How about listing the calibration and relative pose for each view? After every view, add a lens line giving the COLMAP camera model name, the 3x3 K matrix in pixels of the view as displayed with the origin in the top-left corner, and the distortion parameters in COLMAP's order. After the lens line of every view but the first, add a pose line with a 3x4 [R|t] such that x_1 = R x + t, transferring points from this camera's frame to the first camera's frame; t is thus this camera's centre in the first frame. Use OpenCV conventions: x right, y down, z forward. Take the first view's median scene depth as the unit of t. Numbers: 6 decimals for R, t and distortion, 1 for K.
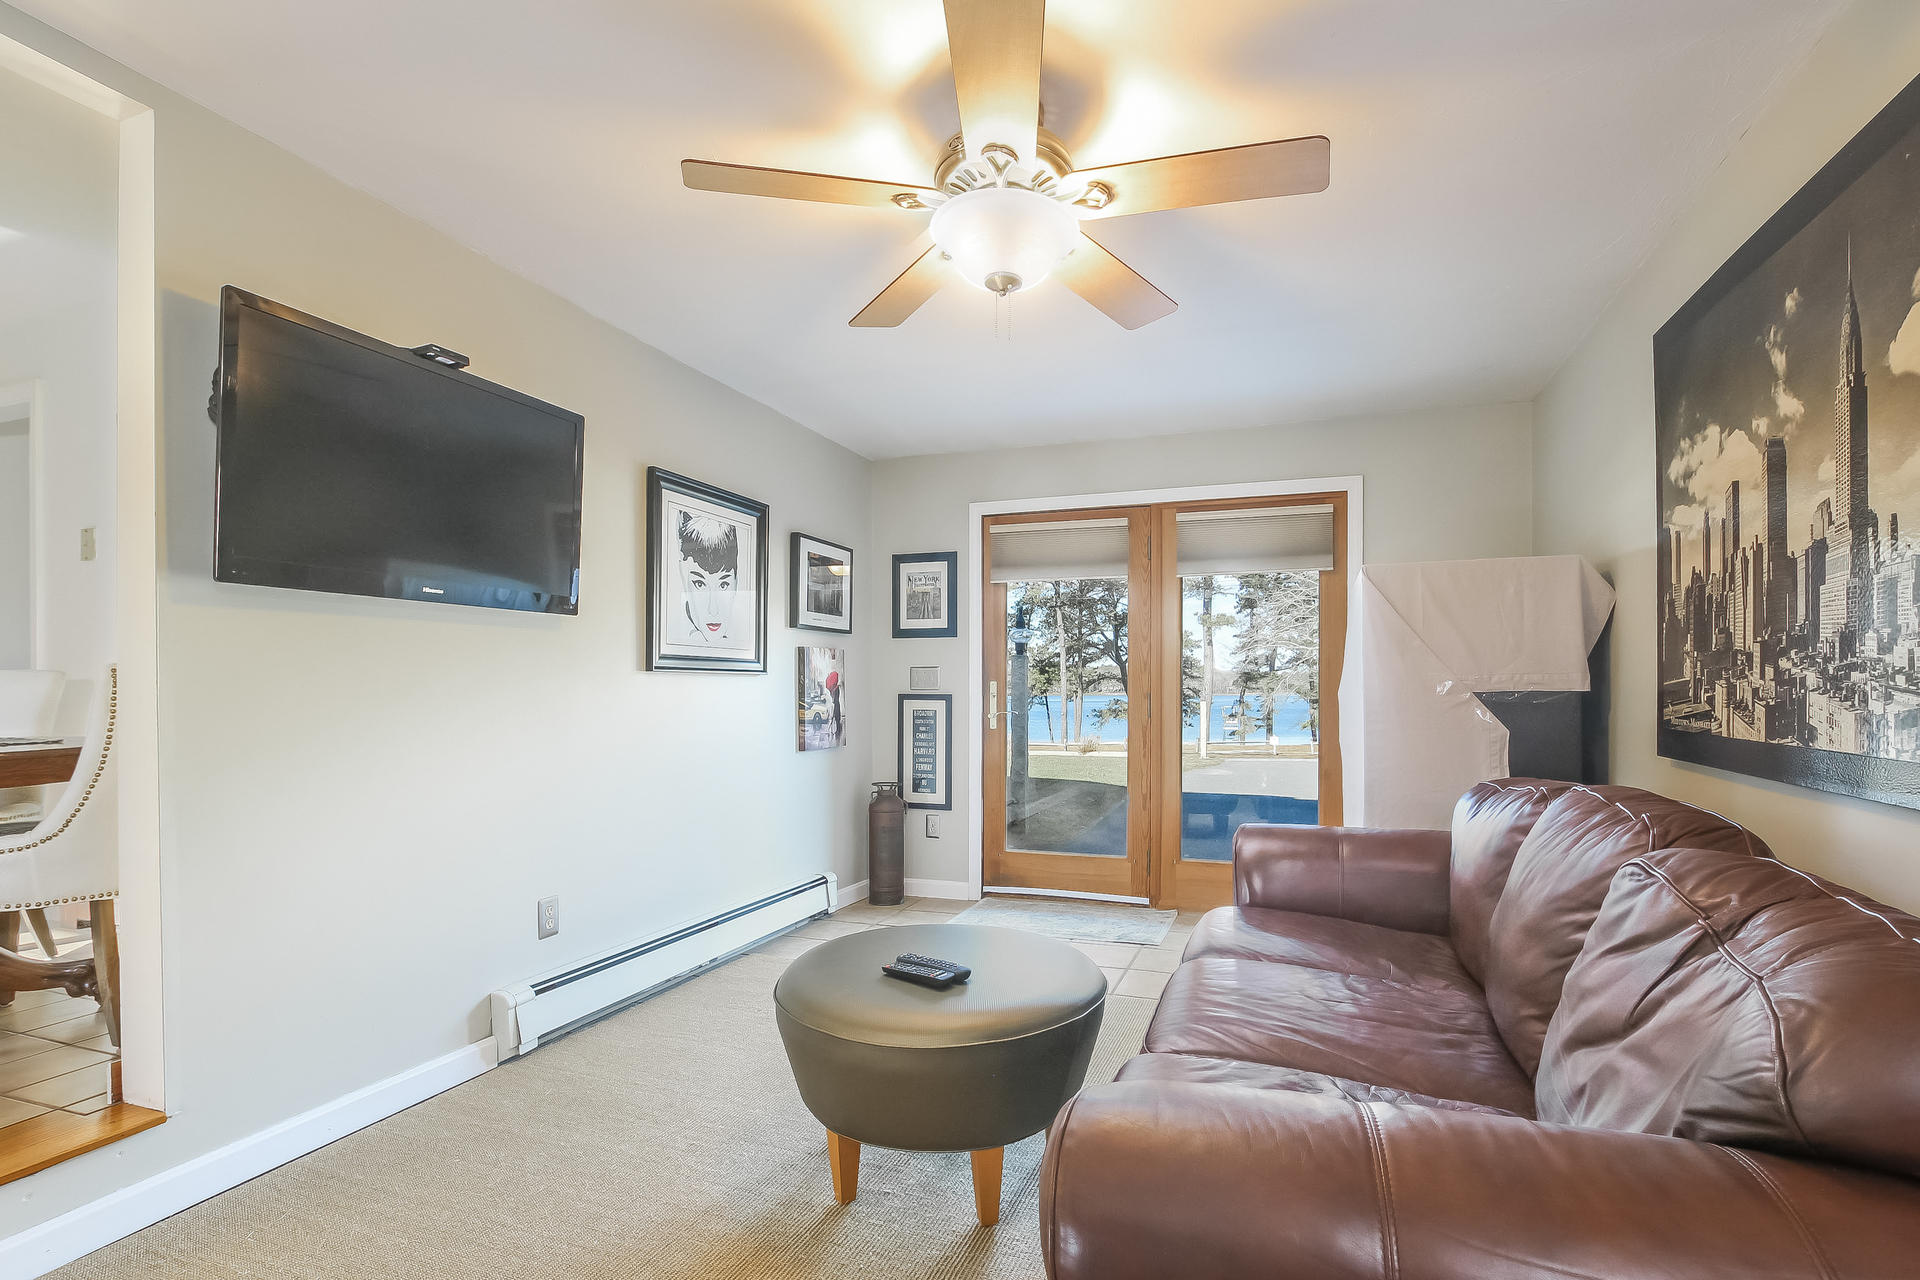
lens RADIAL K [[924.7, 0, 959.0], [0, 924.7, 660.2], [0, 0, 1]] dist [-0.001020, -0.000083]
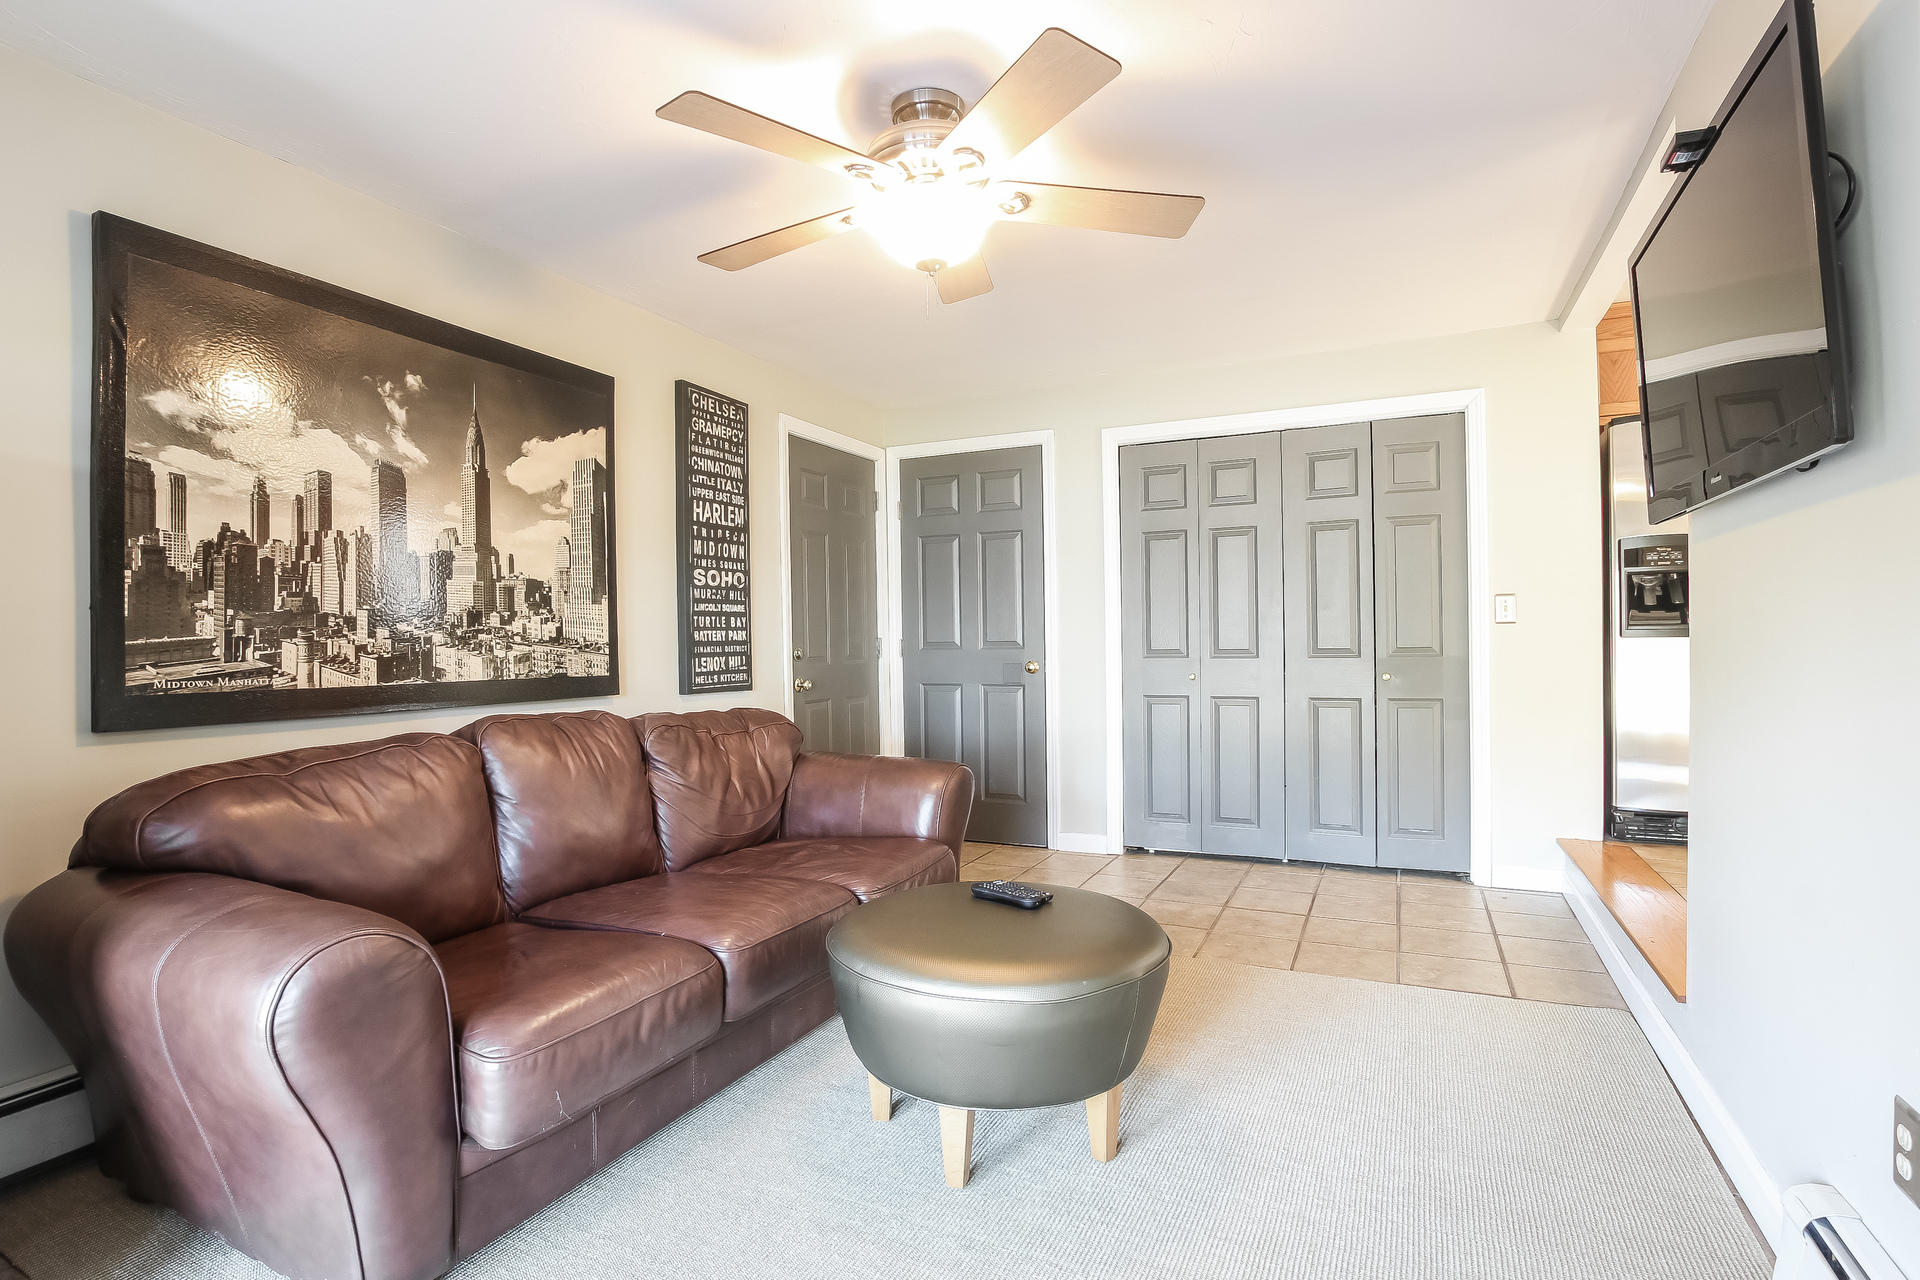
lens RADIAL K [[924.7, 0, 959.0], [0, 924.7, 660.2], [0, 0, 1]] dist [-0.001020, -0.000083]
pose [[-0.996775, 0.013488, 0.079101, -0.077731], [0.013052, 0.999897, -0.006024, 0.080587], [-0.079174, -0.004972, -0.996848, 2.550267]]
